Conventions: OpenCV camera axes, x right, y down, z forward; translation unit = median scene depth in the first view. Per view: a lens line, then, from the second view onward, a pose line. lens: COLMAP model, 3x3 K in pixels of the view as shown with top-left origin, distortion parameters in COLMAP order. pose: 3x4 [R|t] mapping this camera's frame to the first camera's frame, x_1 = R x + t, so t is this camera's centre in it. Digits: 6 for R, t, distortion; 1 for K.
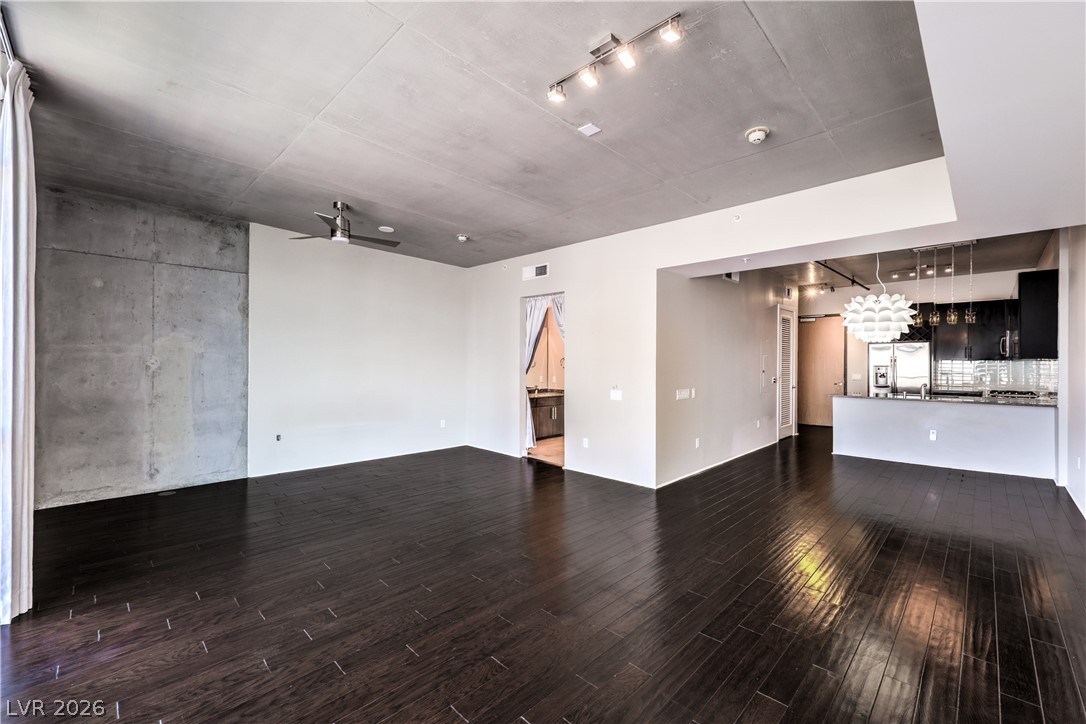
lens RADIAL K [[447.2, 0, 561.2], [0, 447.2, 359.8], [0, 0, 1]] dist [-0.000181, -0.000263]
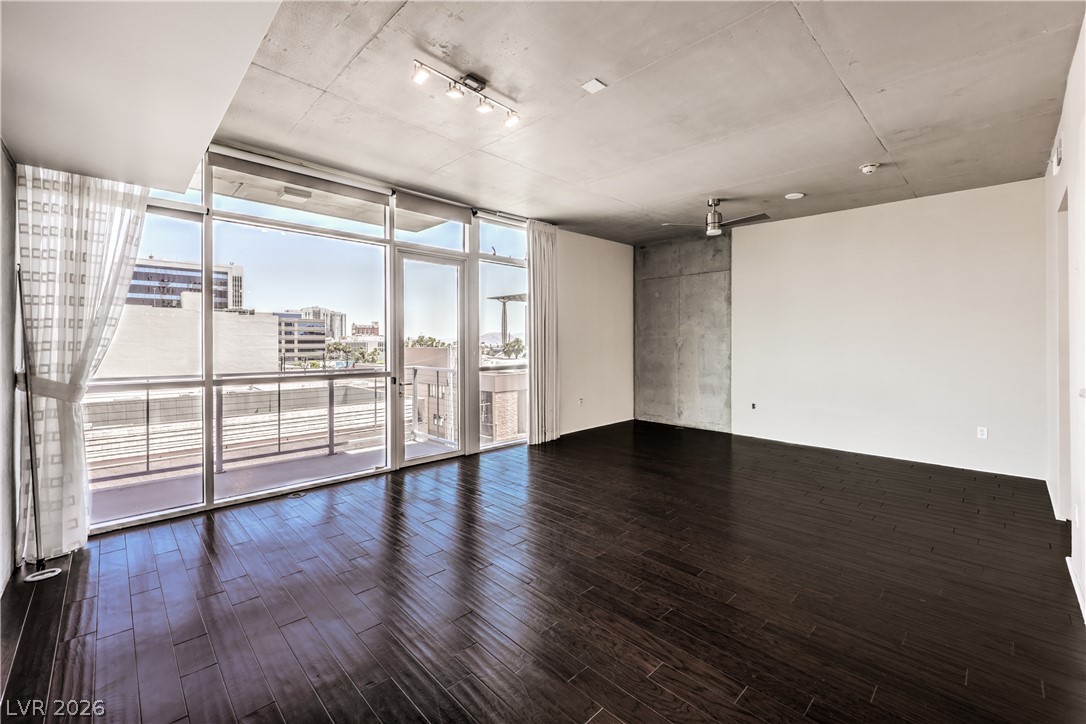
lens RADIAL K [[451.8, 0, 550.6], [0, 451.8, 341.5], [0, 0, 1]] dist [-0.003613, 0.000175]
pose [[-0.036360, -0.005916, -0.999321, 0.562706], [0.006988, 0.999957, -0.006174, 0.011233], [0.999314, -0.007207, -0.036317, 0.528446]]
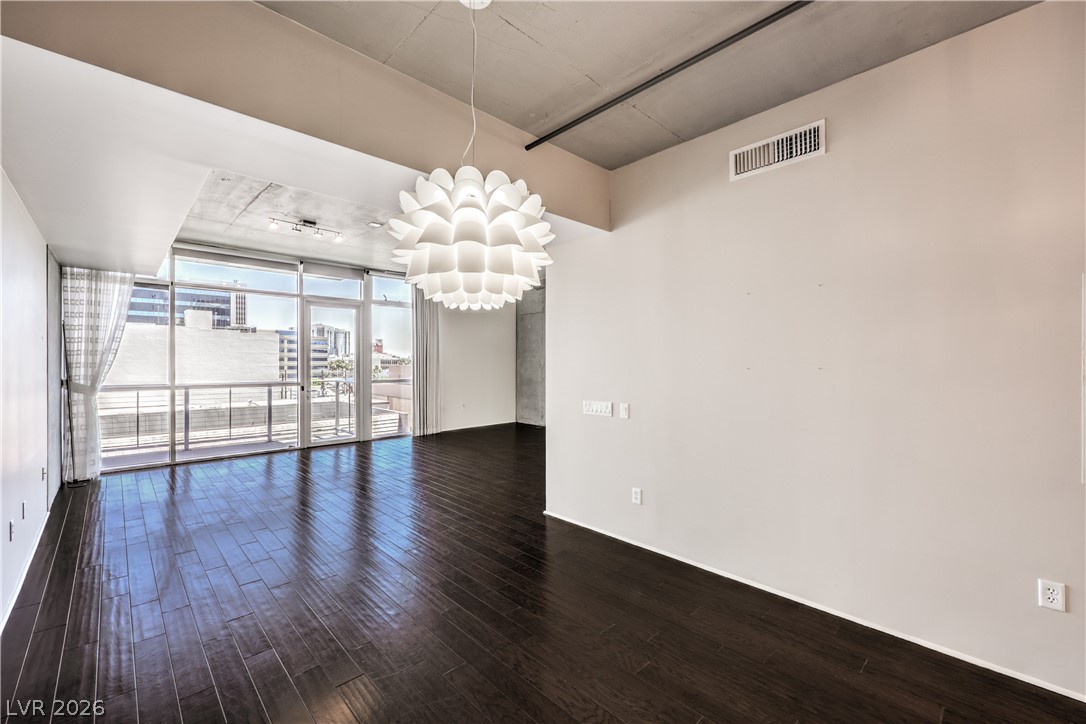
lens RADIAL K [[455.5, 0, 553.3], [0, 455.5, 361.6], [0, 0, 1]] dist [-0.000431, -0.000461]
pose [[-0.044392, -0.001978, -0.999012, 0.987980], [0.003128, 0.999993, -0.002119, 0.006881], [0.999009, -0.003219, -0.044386, 0.981753]]
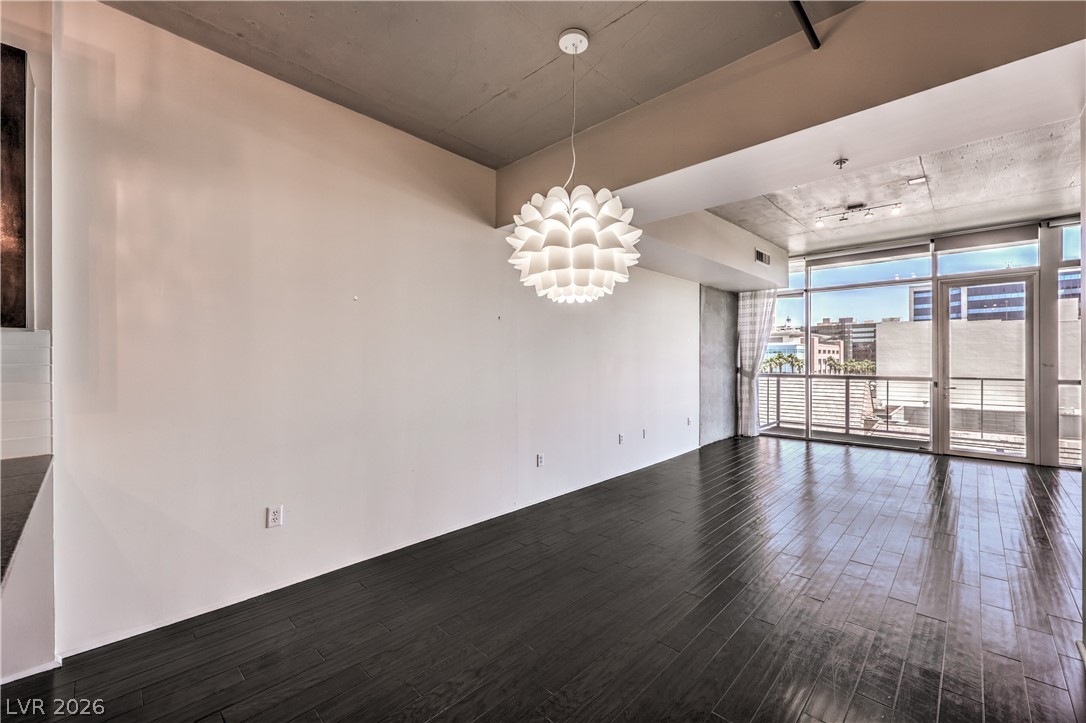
lens RADIAL K [[441.7, 0, 553.4], [0, 441.7, 363.3], [0, 0, 1]] dist [0.003370, 0.000299]
pose [[-0.999991, 0.000736, 0.004108, 0.658083], [0.000747, 0.999996, 0.002651, 0.022269], [-0.004106, 0.002654, -0.999988, 1.319561]]
